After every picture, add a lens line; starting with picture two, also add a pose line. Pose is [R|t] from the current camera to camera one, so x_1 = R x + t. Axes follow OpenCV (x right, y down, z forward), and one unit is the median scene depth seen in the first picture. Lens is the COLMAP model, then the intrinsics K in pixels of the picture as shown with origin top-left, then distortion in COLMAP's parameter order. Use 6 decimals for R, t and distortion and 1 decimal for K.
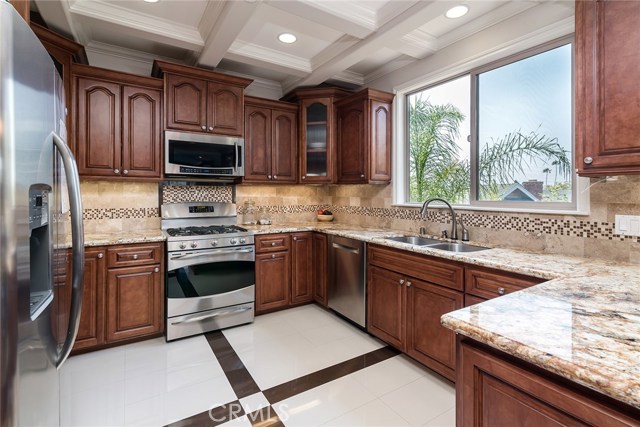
lens RADIAL K [[303.3, 0, 325.8], [0, 303.3, 196.6], [0, 0, 1]] dist [0.002651, 0.000021]
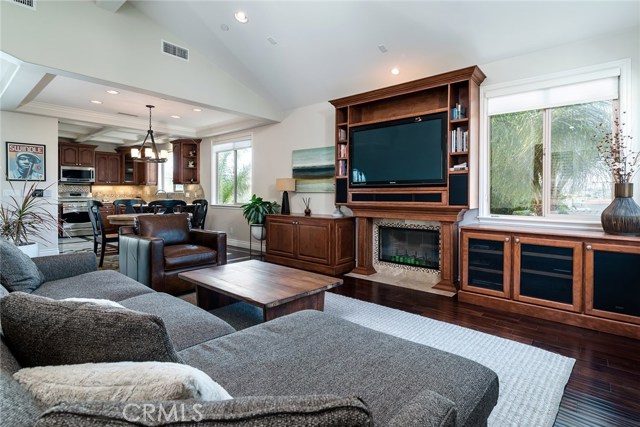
lens RADIAL K [[319.0, 0, 326.0], [0, 319.0, 193.5], [0, 0, 1]] dist [0.005095, 0.000157]
pose [[0.958736, 0.001068, 0.284296, 0.871954], [0.001751, 0.999952, -0.009661, 0.064355], [-0.284293, 0.009760, 0.958688, -2.250905]]
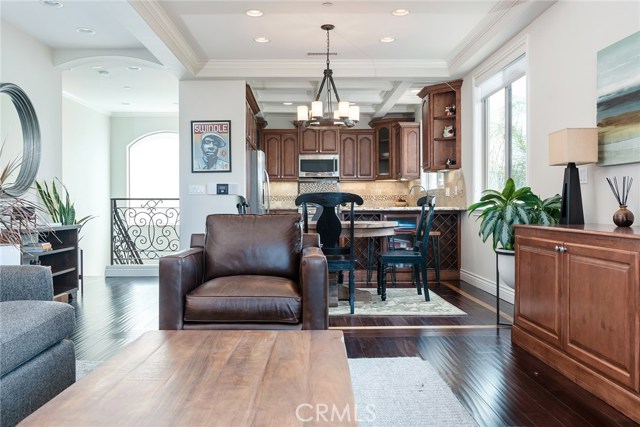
lens RADIAL K [[550.0, 0, 320.7], [0, 550.0, 212.7], [0, 0, 1]] dist [-0.001626, 0.000556]
pose [[0.842306, -0.000450, -0.539000, 1.339429], [0.002557, 0.999992, 0.003162, 0.129087], [0.538994, -0.004042, 0.842300, -1.711070]]
